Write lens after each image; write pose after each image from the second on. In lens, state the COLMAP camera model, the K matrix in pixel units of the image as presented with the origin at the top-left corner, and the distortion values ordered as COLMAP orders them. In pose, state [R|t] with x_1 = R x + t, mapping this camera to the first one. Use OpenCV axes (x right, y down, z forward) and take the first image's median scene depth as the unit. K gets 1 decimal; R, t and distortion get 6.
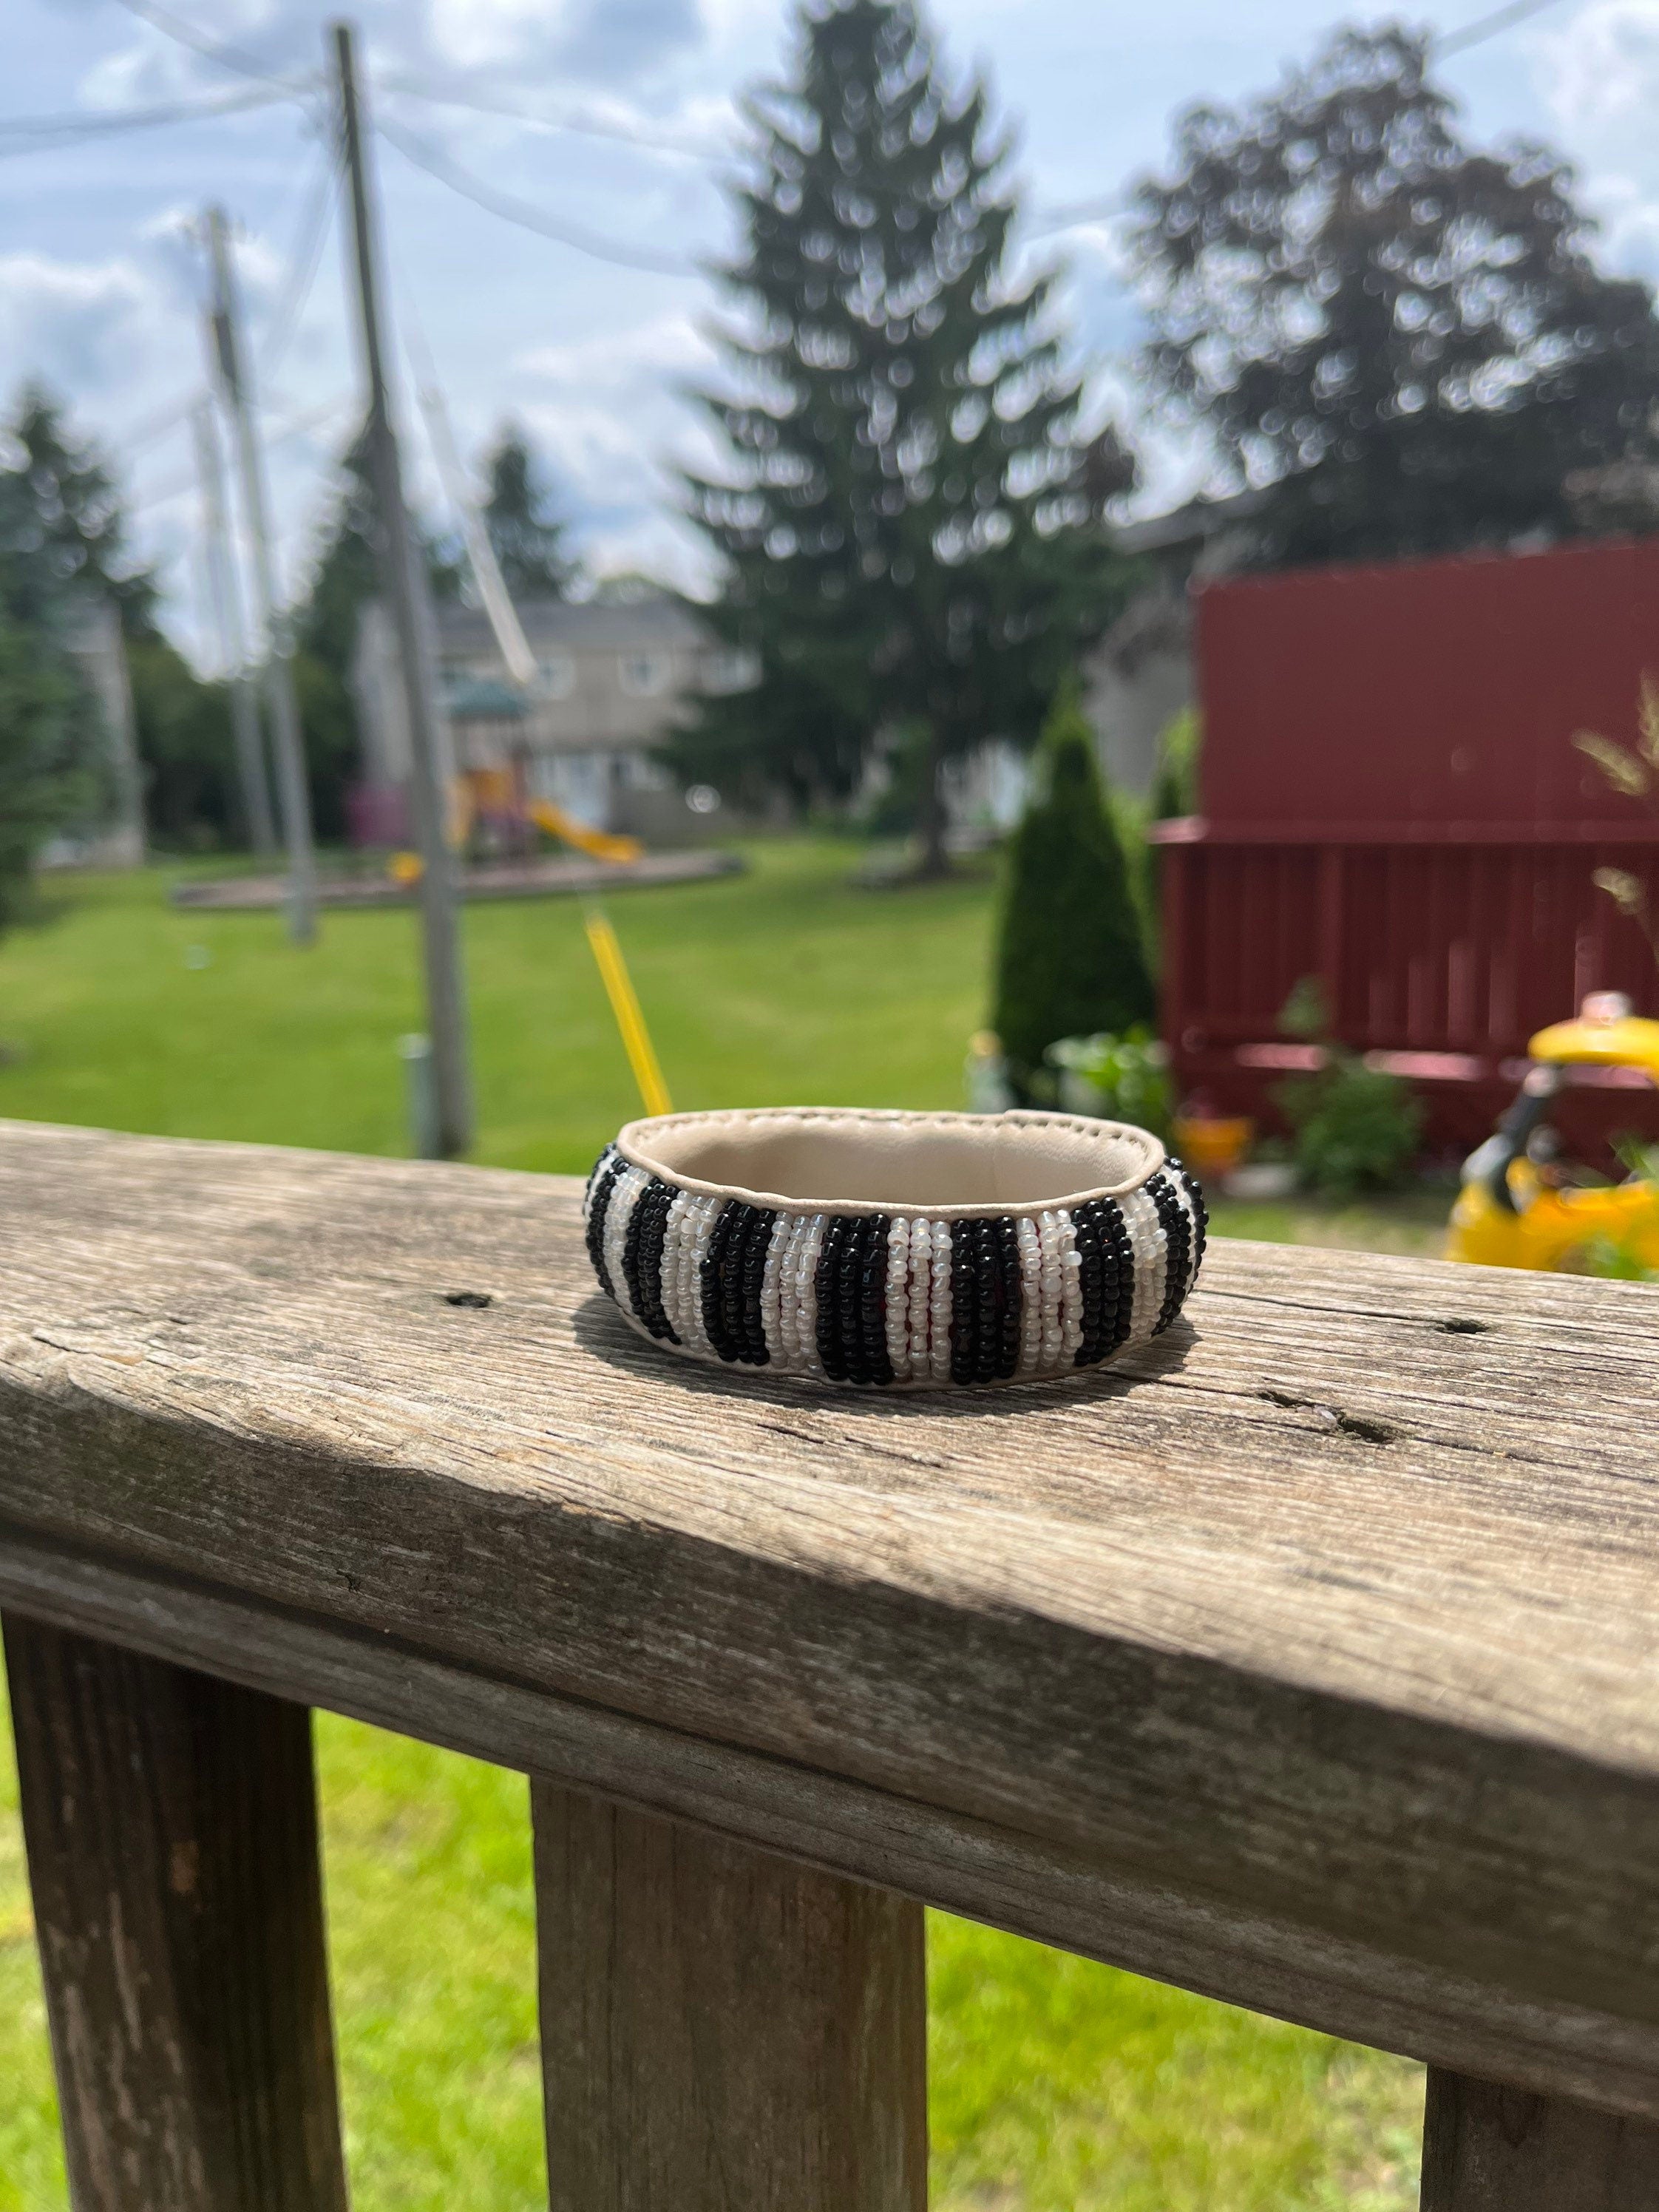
lens RADIAL K [[1755.1, 0, 821.3], [0, 1755.1, 1103.9], [0, 0, 1]] dist [-0.007726, -0.000814]
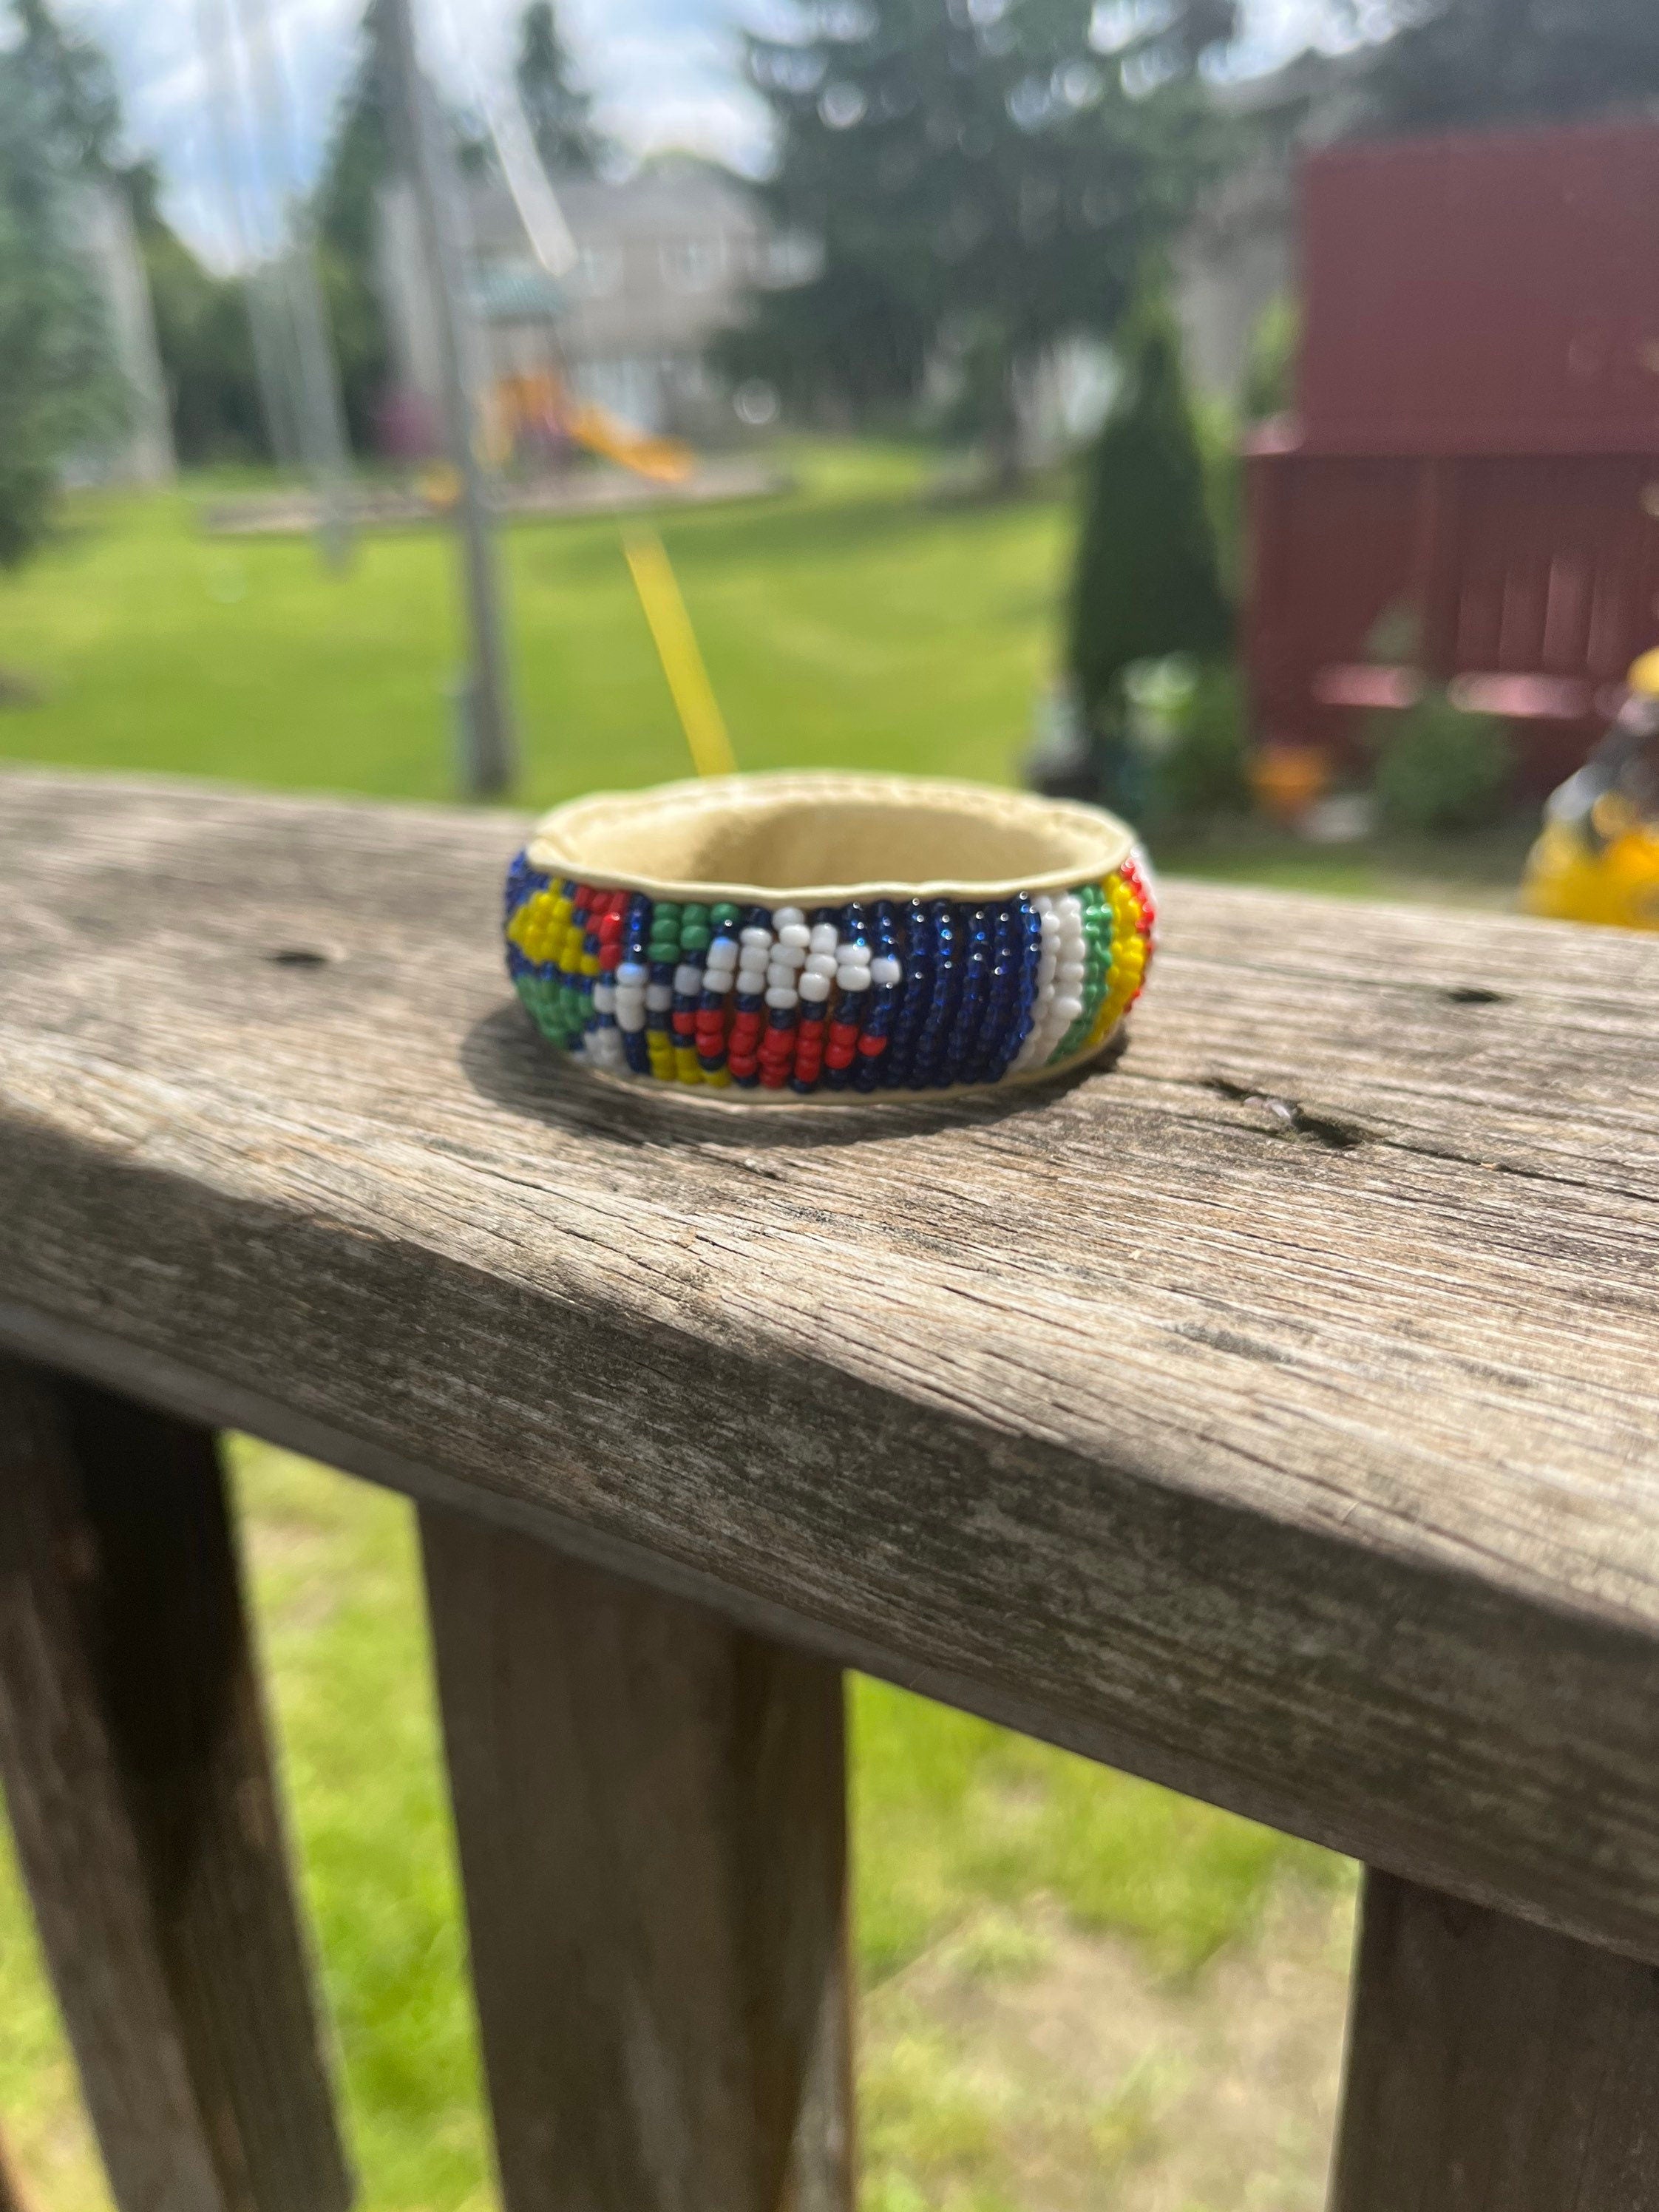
lens RADIAL K [[1783.6, 0, 829.3], [0, 1783.6, 1106.2], [0, 0, 1]] dist [-0.006923, -0.024528]
pose [[0.999513, 0.005480, -0.030714, 0.097458], [0.000798, 0.979640, 0.200760, 0.011367], [0.031189, -0.200687, 0.979159, 0.180139]]
